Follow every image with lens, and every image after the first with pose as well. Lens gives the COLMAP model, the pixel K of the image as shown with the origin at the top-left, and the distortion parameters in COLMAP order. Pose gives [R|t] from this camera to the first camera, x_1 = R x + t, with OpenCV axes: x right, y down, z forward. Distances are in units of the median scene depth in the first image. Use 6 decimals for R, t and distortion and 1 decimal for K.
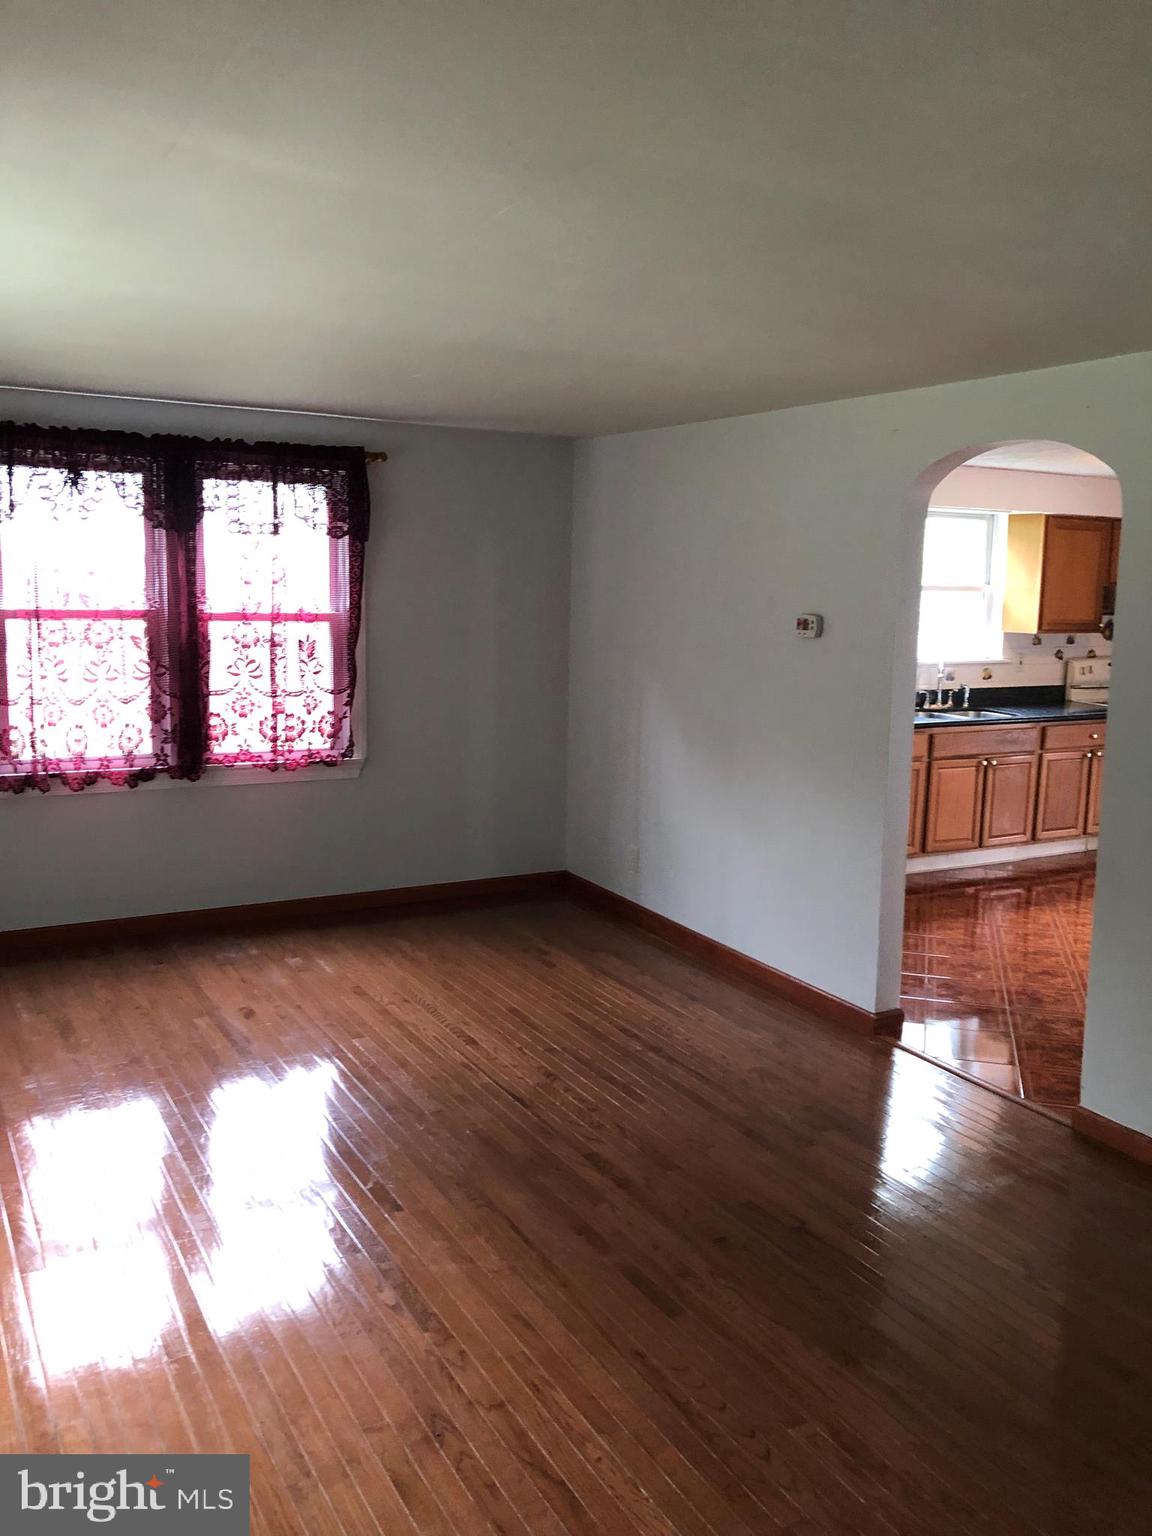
lens RADIAL K [[1233.1, 0, 576.0], [0, 1233.1, 768.0], [0, 0, 1]] dist [-0.004344, -0.010122]
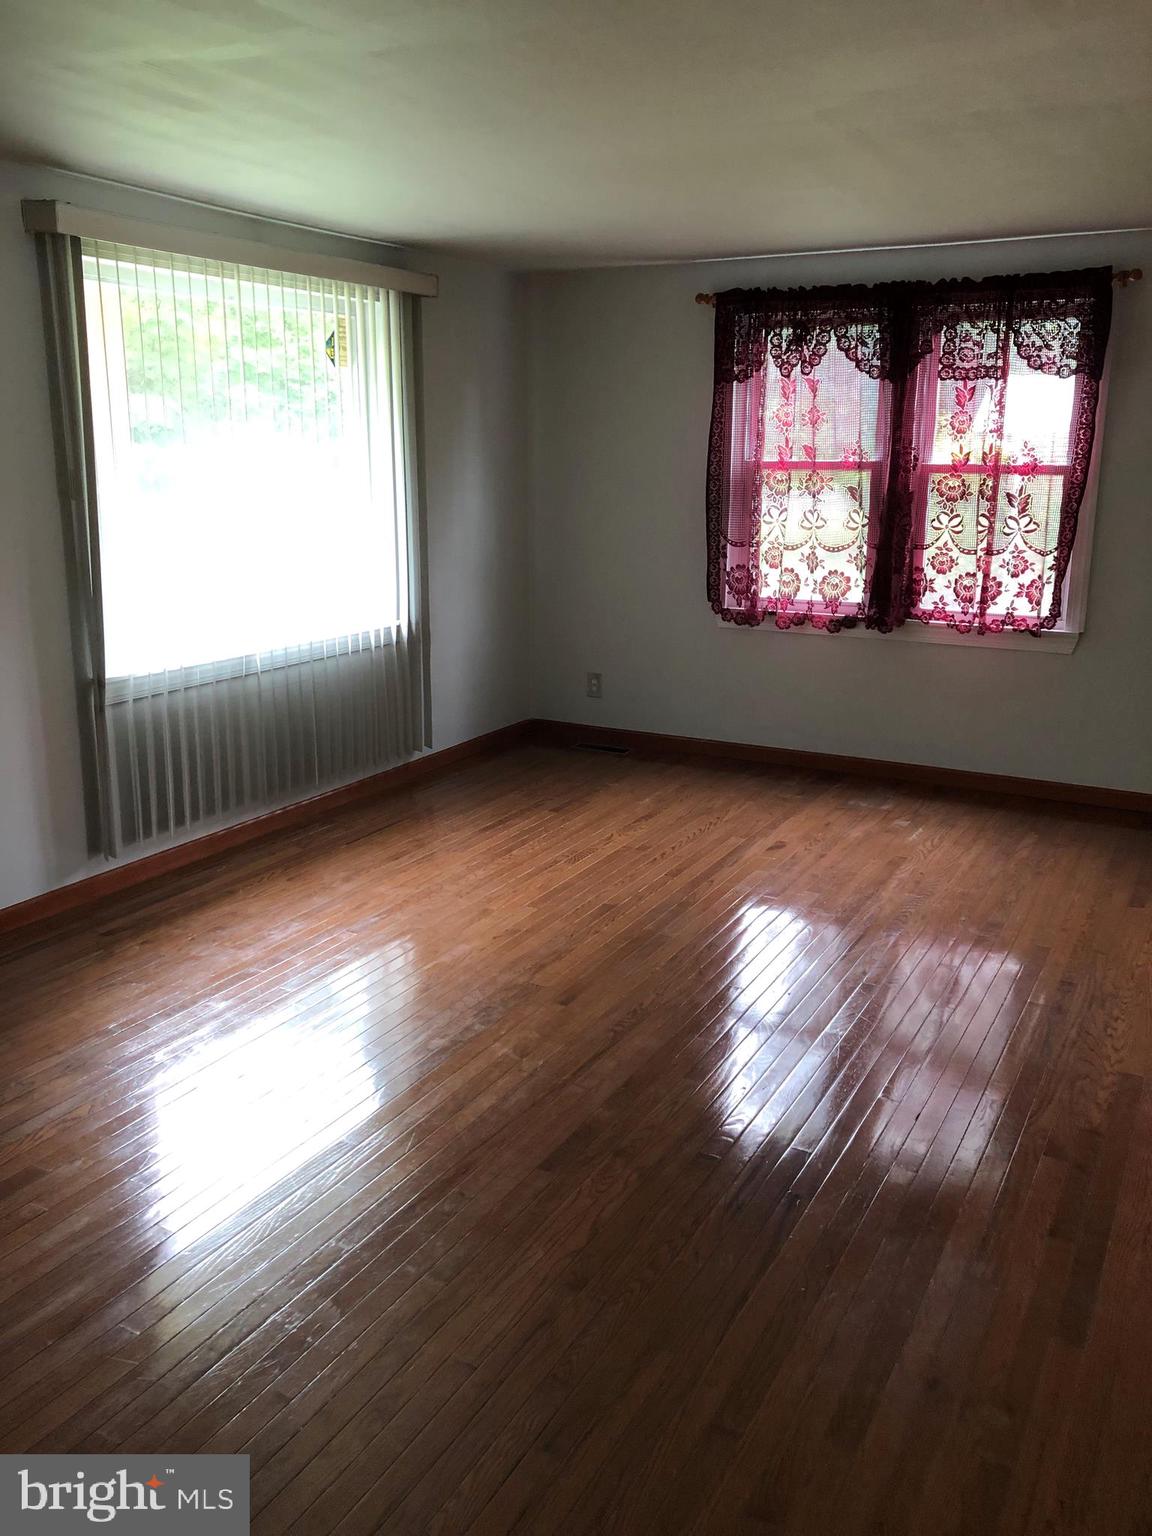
lens RADIAL K [[1233.1, 0, 576.0], [0, 1233.1, 768.0], [0, 0, 1]] dist [-0.004344, -0.010122]
pose [[0.512822, 0.196762, -0.835642, 0.429508], [-0.114819, 0.980355, 0.160374, -0.013962], [0.850782, 0.013705, 0.525340, 0.247788]]
